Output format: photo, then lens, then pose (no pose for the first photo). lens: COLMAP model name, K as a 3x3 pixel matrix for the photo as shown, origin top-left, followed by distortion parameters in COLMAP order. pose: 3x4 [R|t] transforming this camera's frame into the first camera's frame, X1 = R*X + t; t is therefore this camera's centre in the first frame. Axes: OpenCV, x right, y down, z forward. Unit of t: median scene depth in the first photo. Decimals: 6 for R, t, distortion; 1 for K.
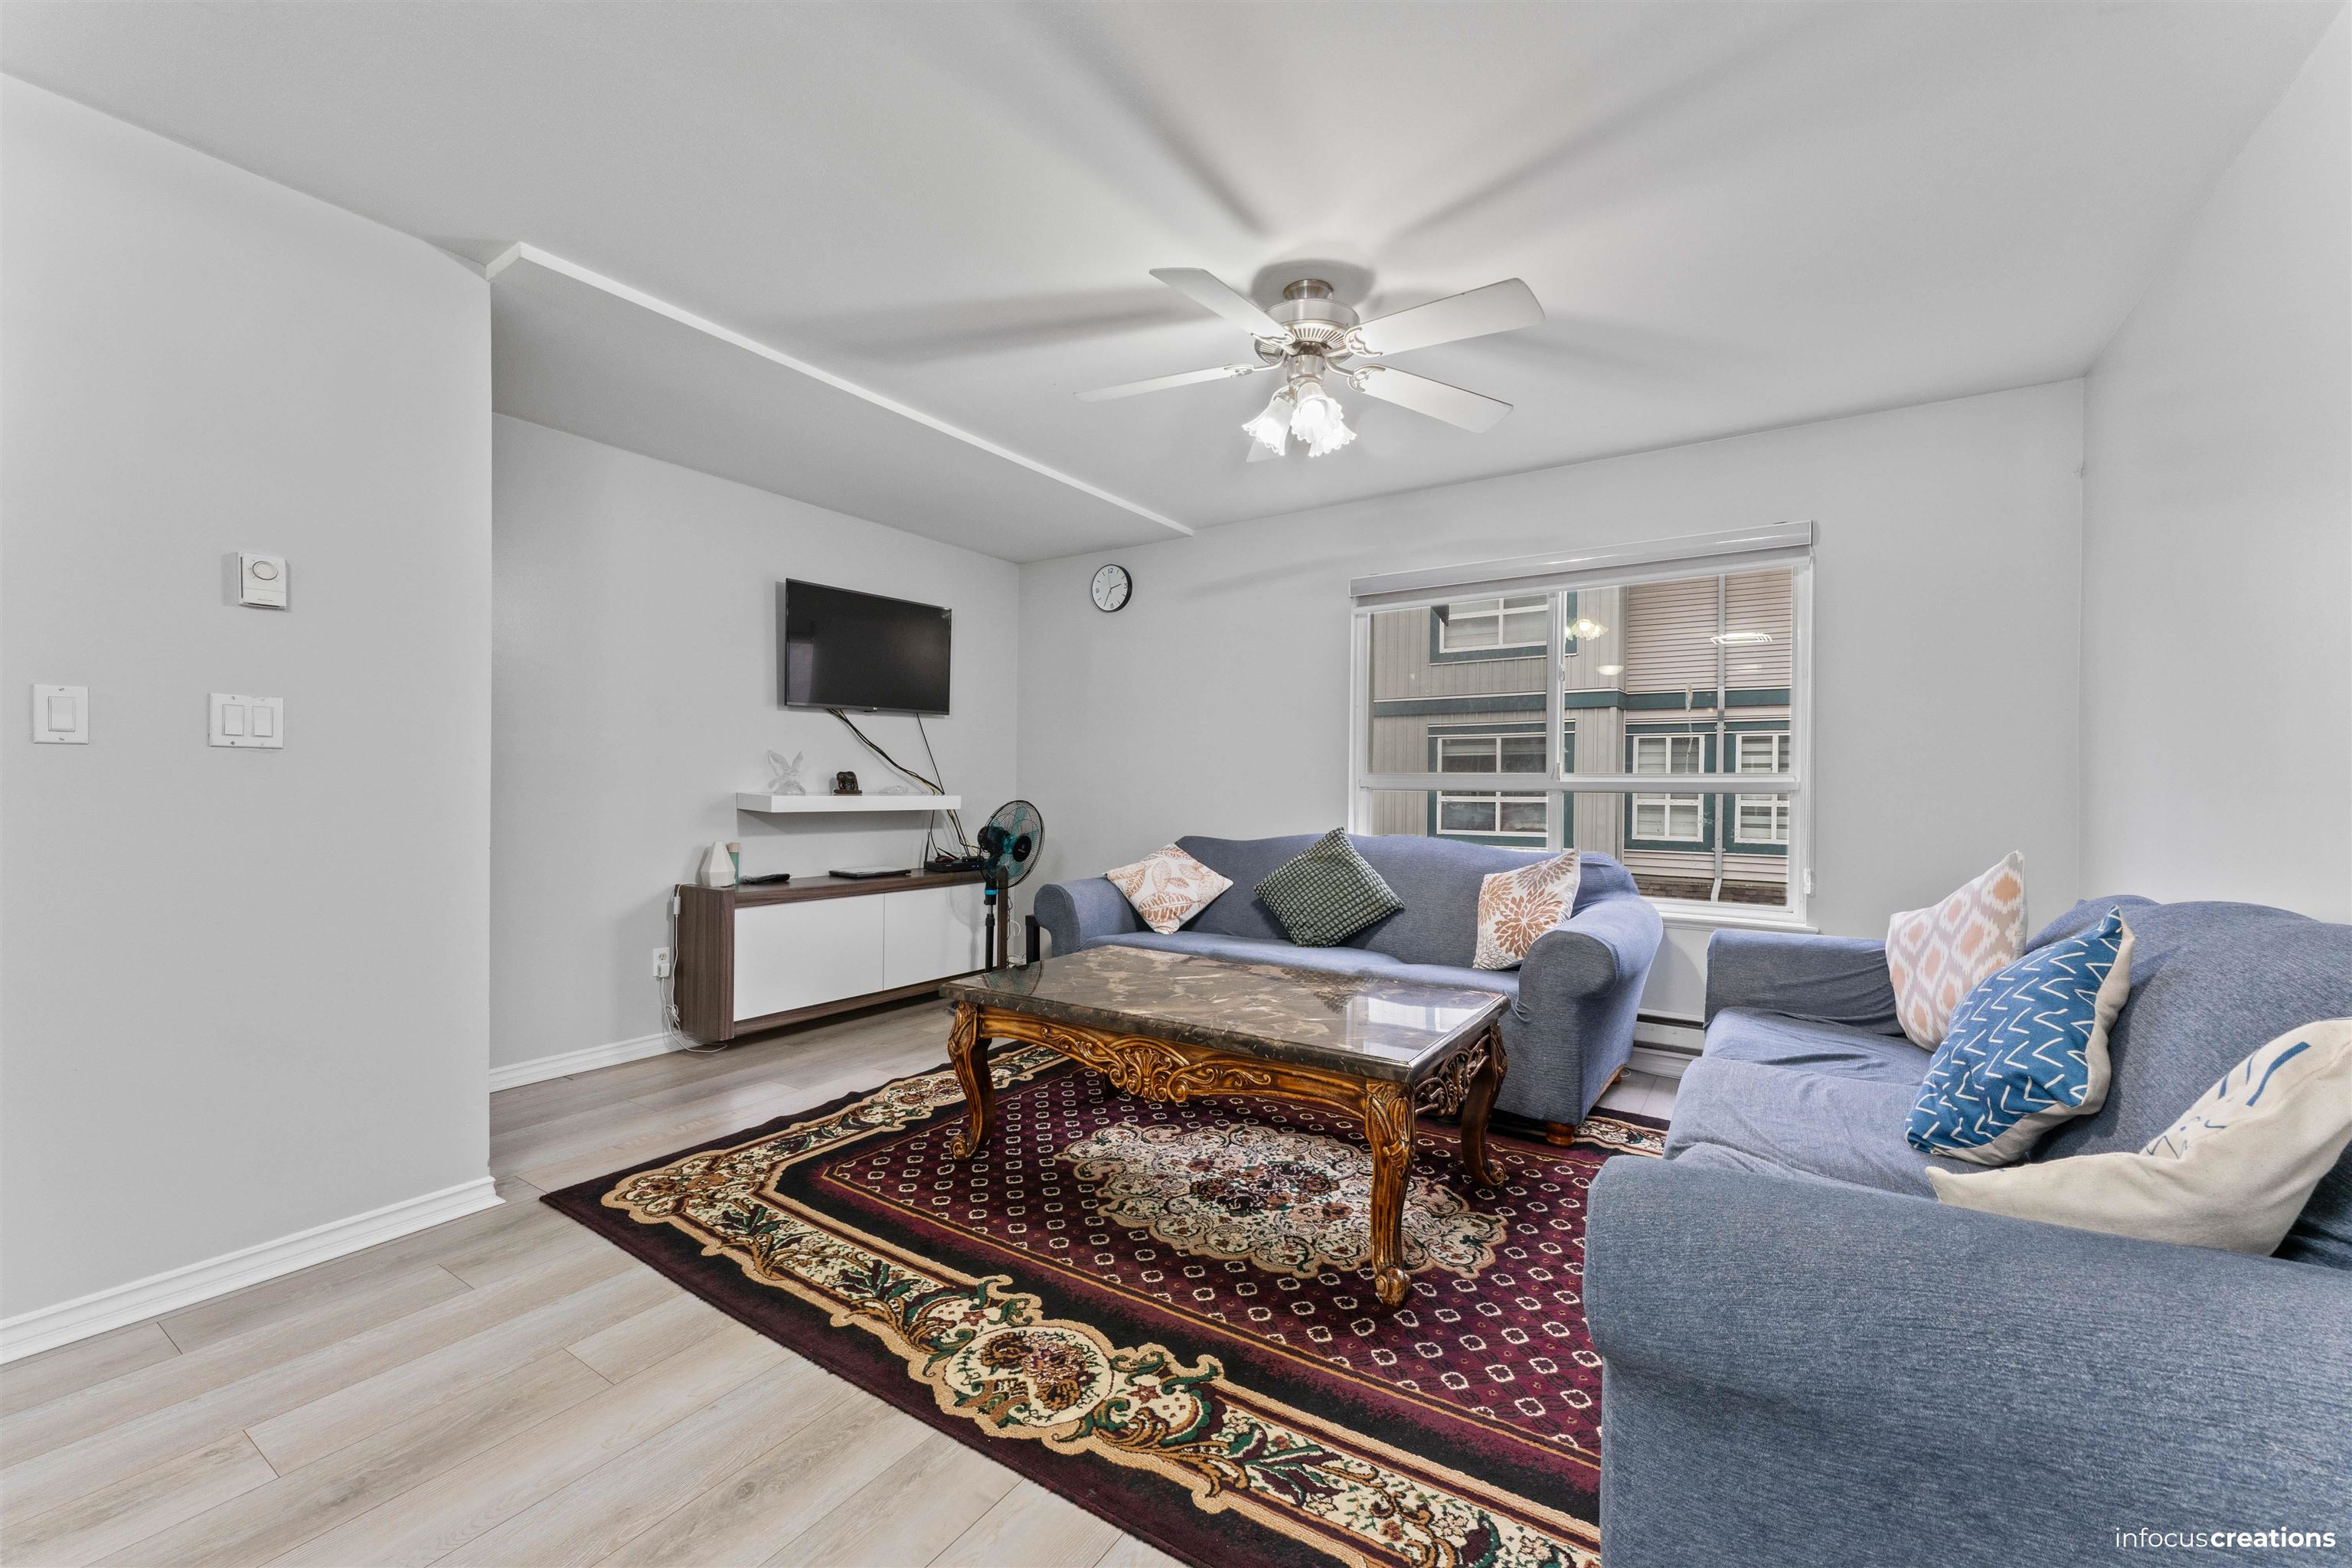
lens RADIAL K [[940.6, 0, 1185.0], [0, 940.6, 785.6], [0, 0, 1]] dist [-0.000366, -0.001264]
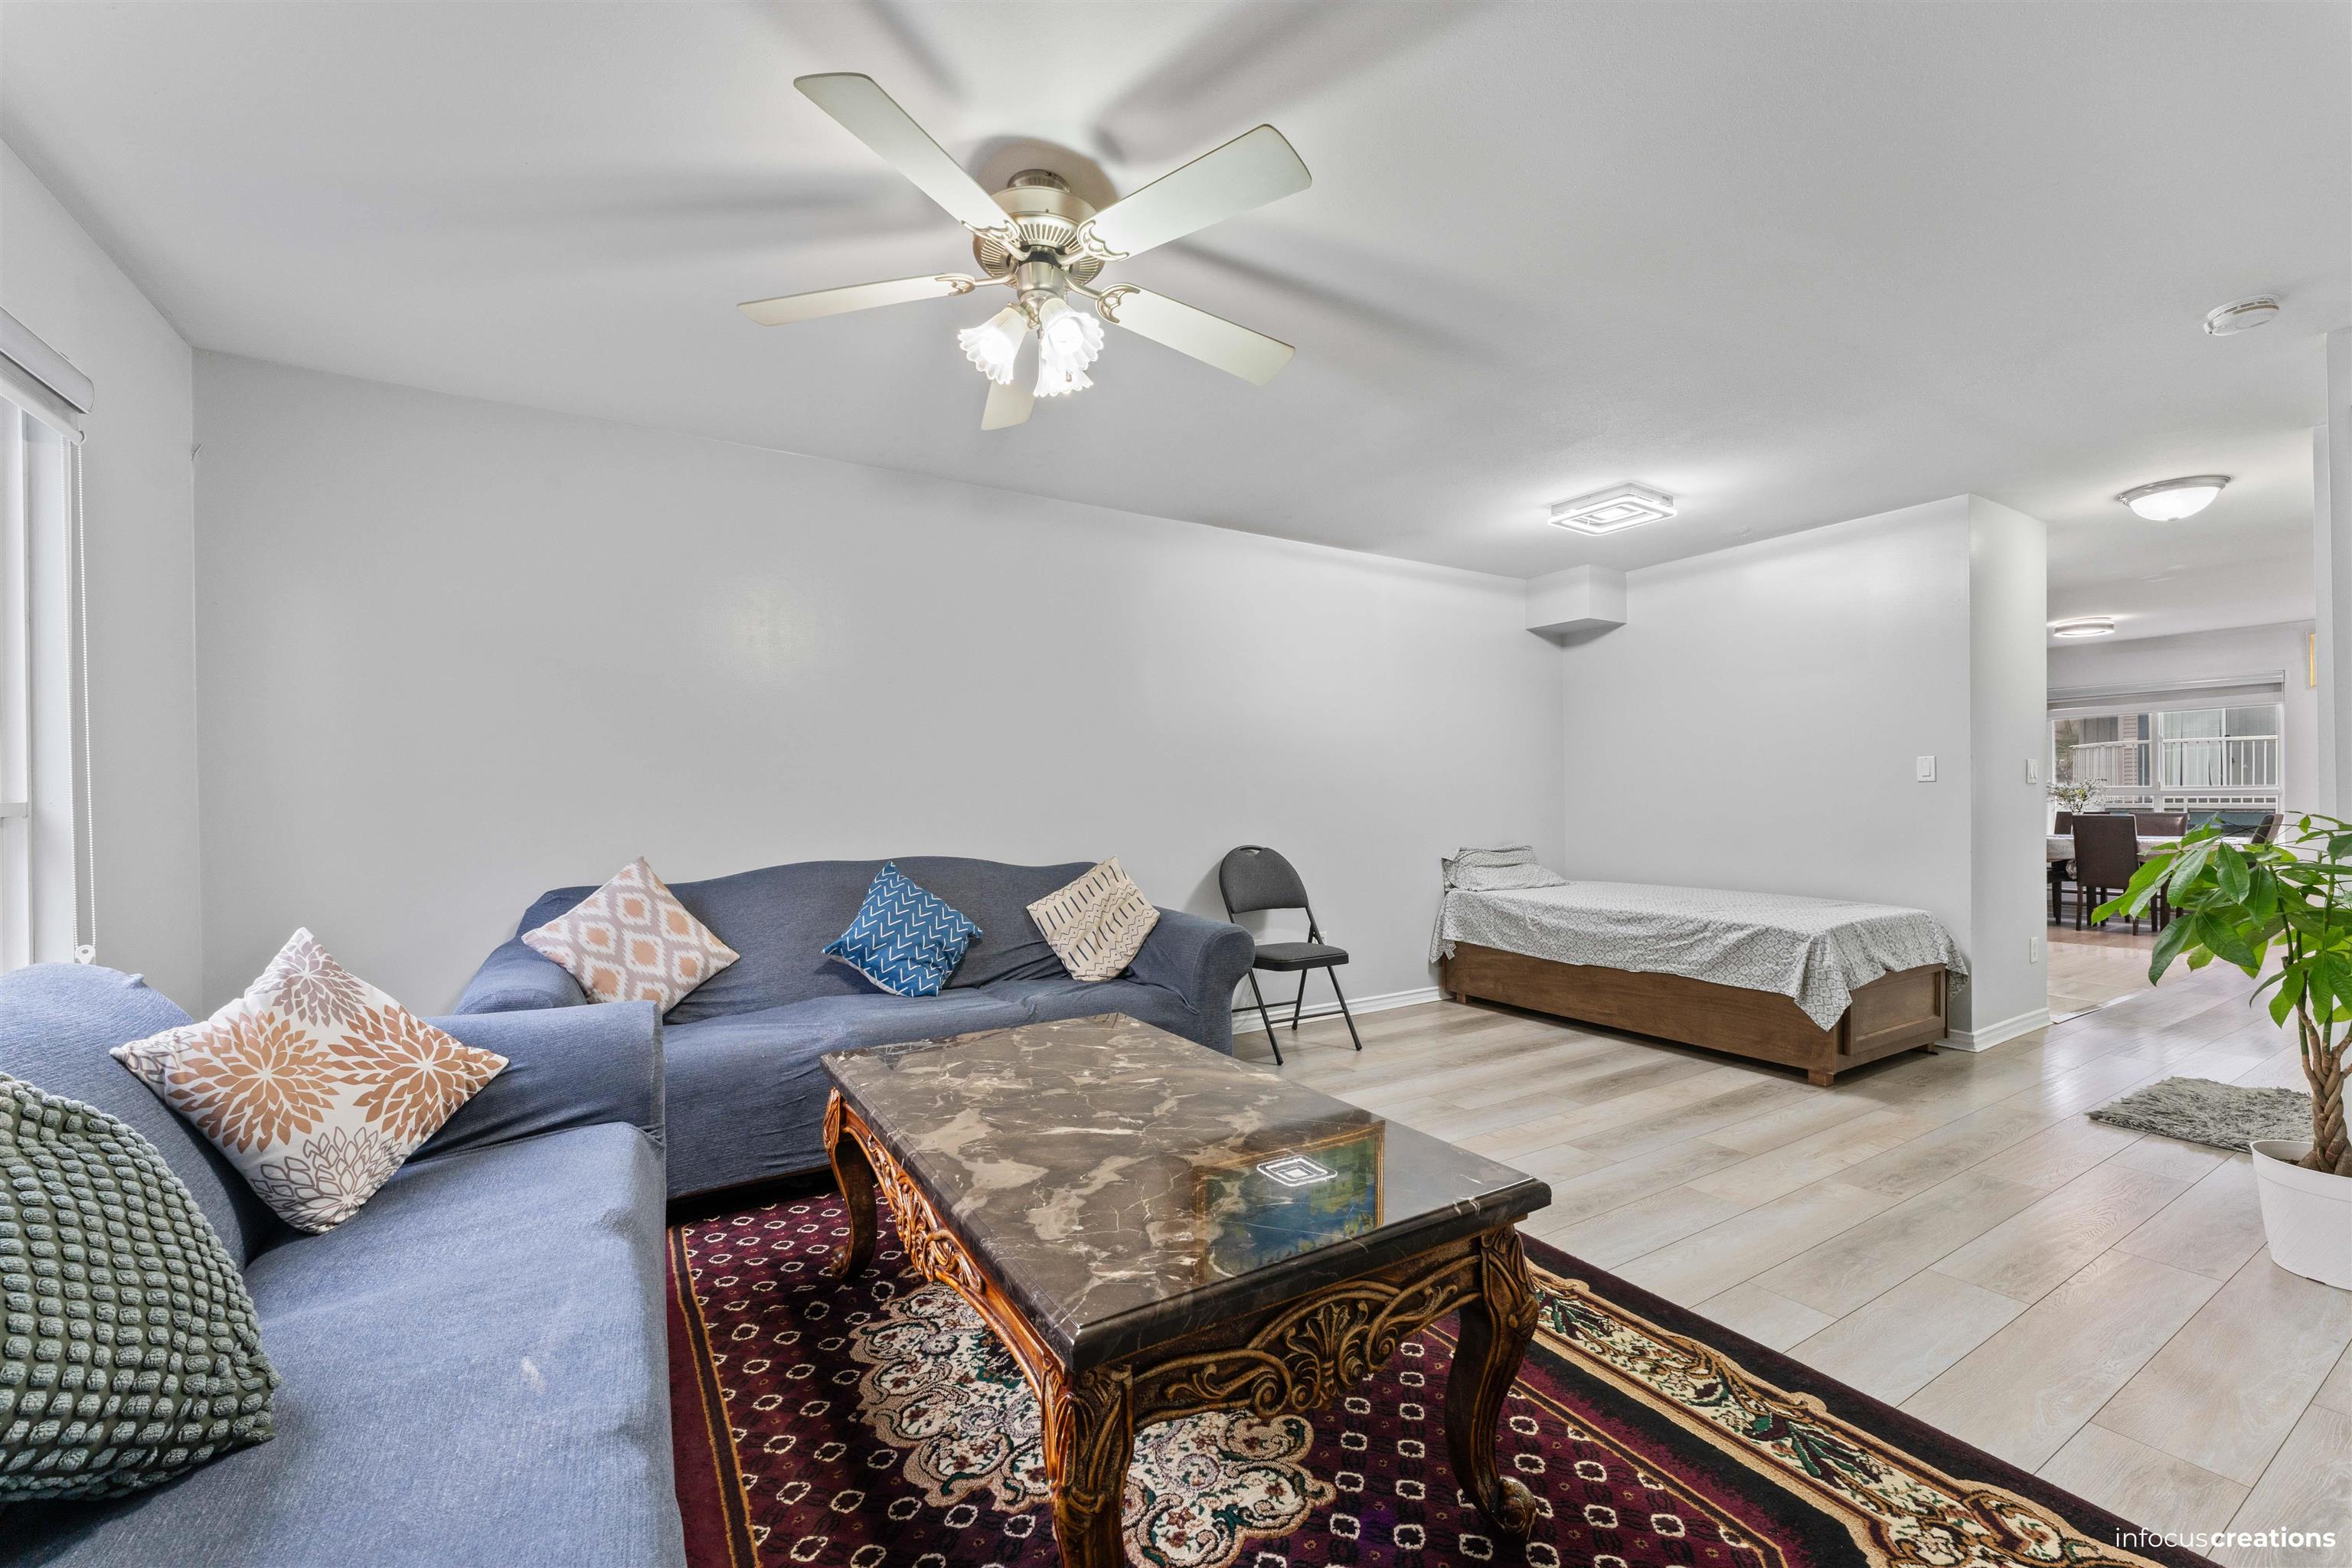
lens RADIAL K [[940.6, 0, 1177.1], [0, 940.6, 801.5], [0, 0, 1]] dist [-0.000366, -0.001264]
pose [[-0.899190, 0.000711, 0.437557, -0.337954], [0.001835, 0.999996, 0.002147, -0.004969], [-0.437554, 0.002733, -0.899188, 1.750159]]
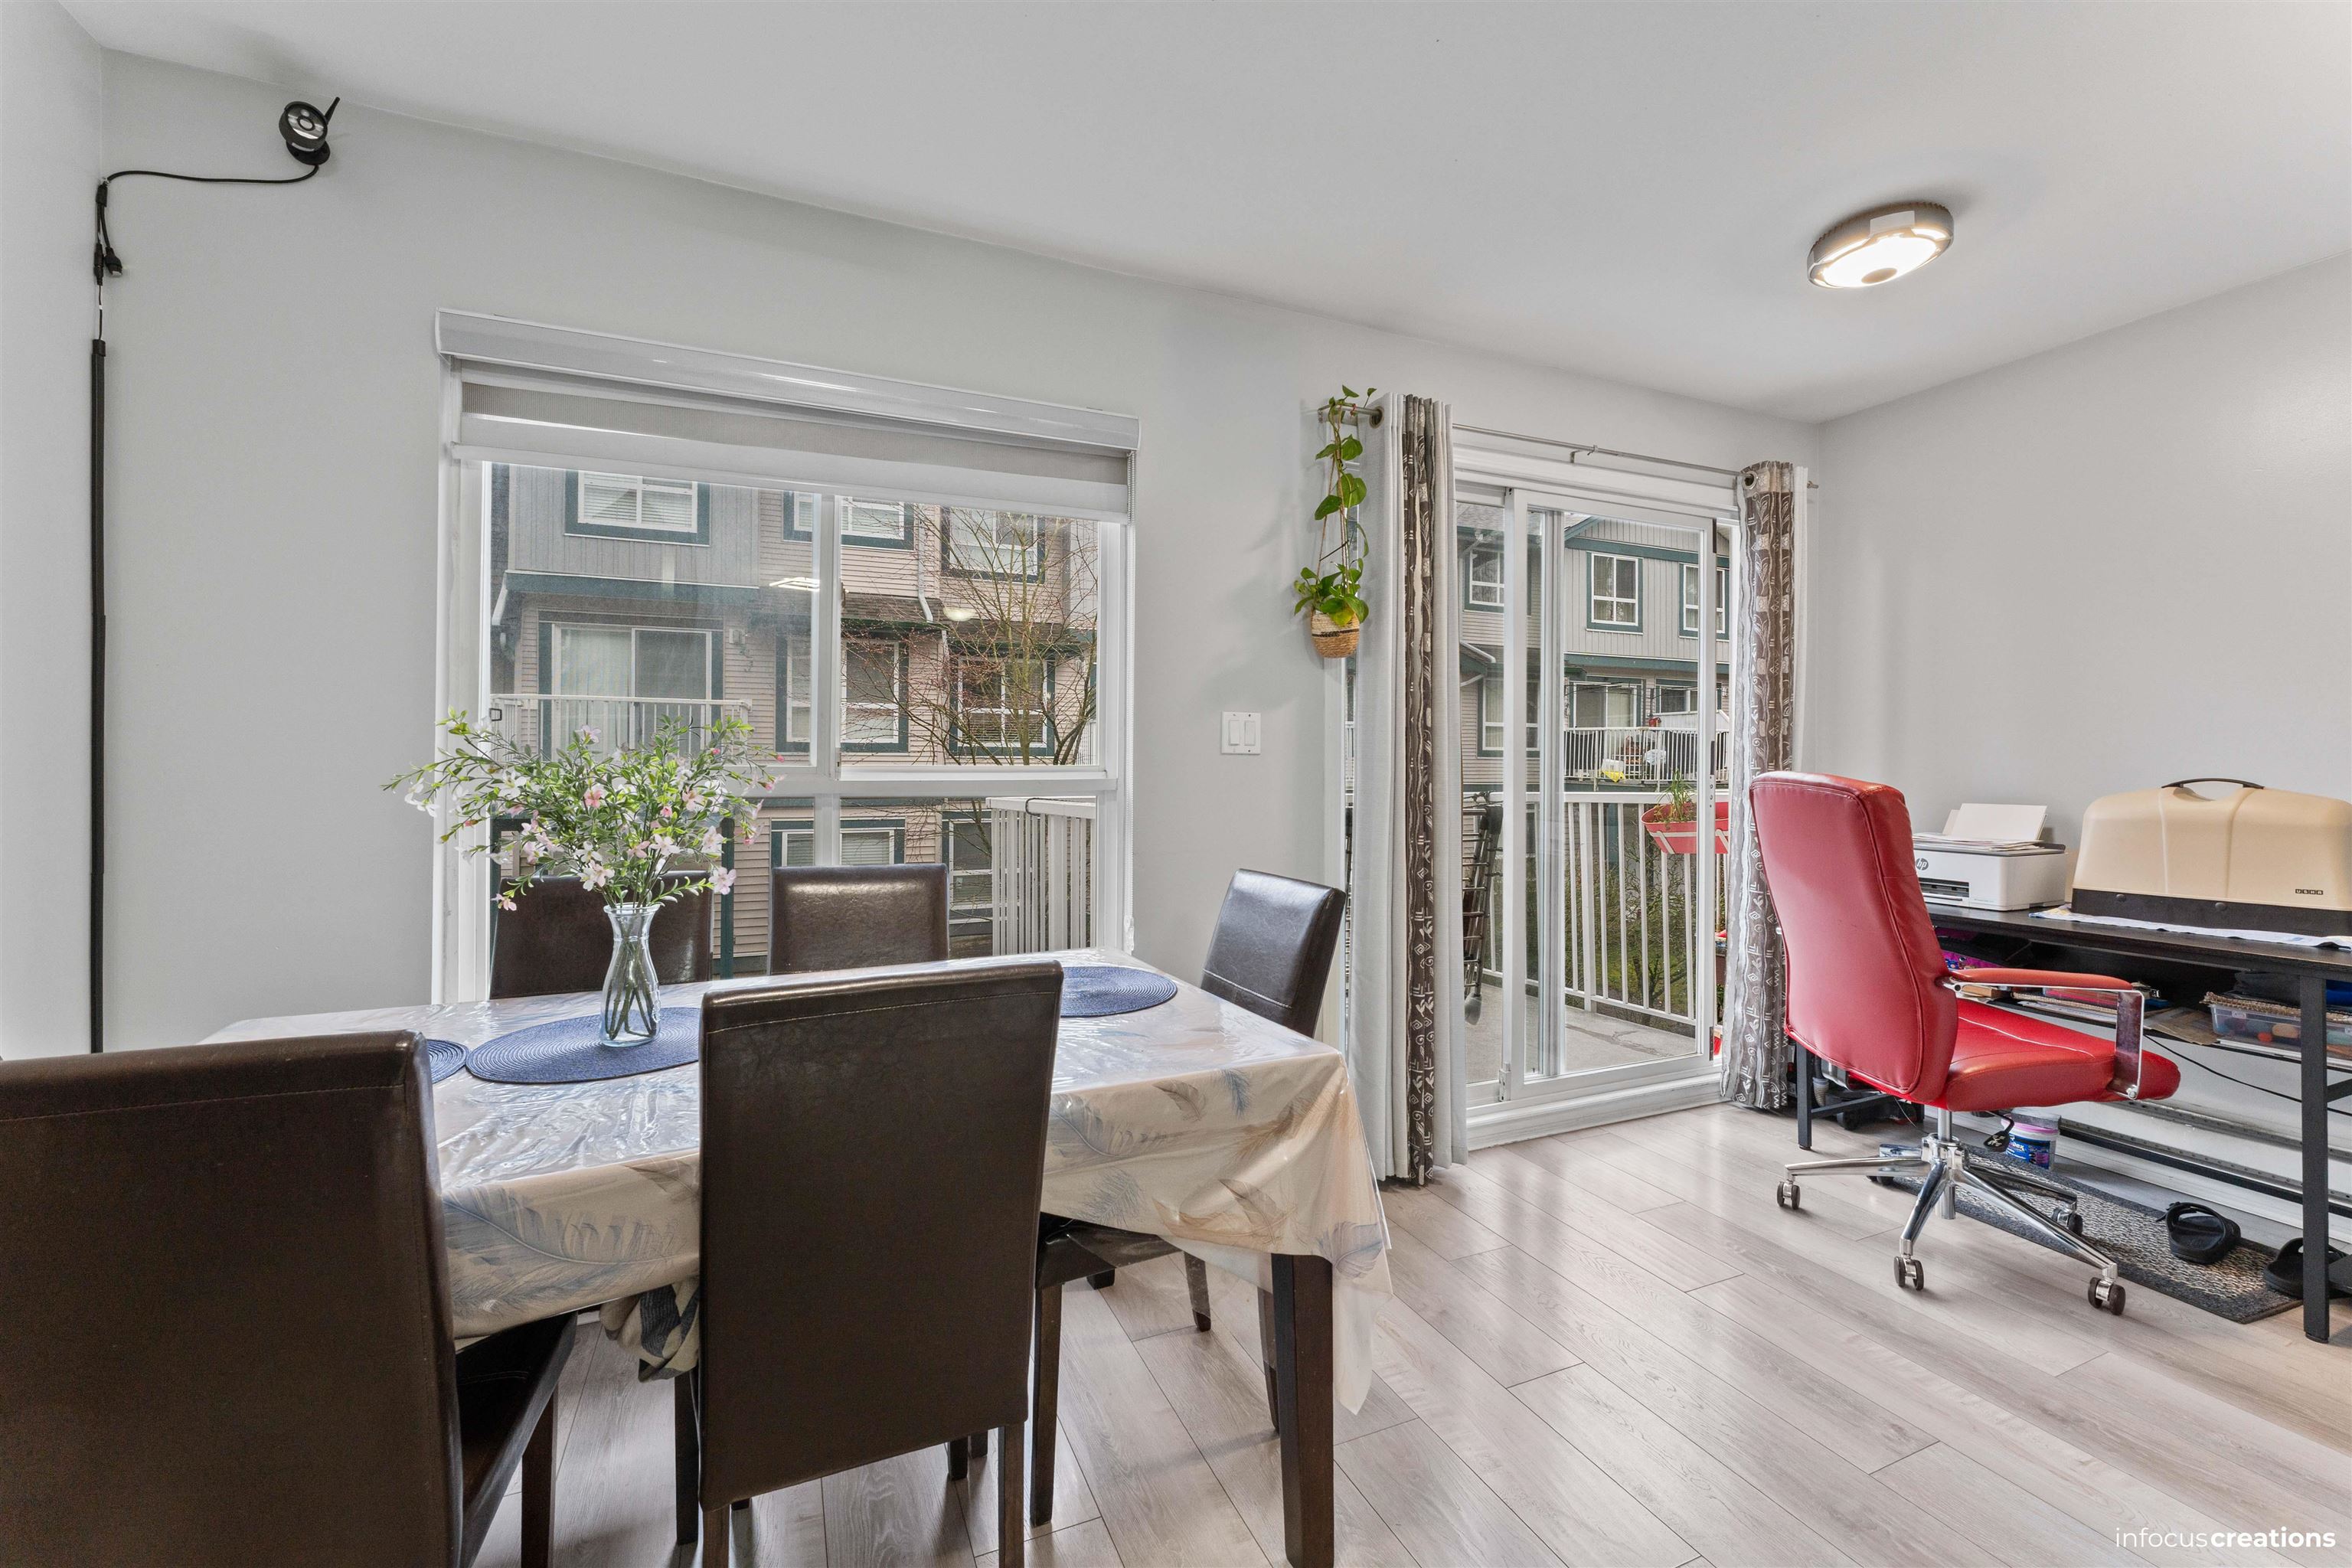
lens RADIAL K [[940.6, 0, 1177.1], [0, 940.6, 759.0], [0, 0, 1]] dist [-0.000366, -0.001264]
pose [[-0.559259, -0.011229, -0.828917, -1.434012], [-0.000878, 0.999916, -0.012953, -0.040355], [0.828993, -0.006516, -0.559221, -1.971600]]
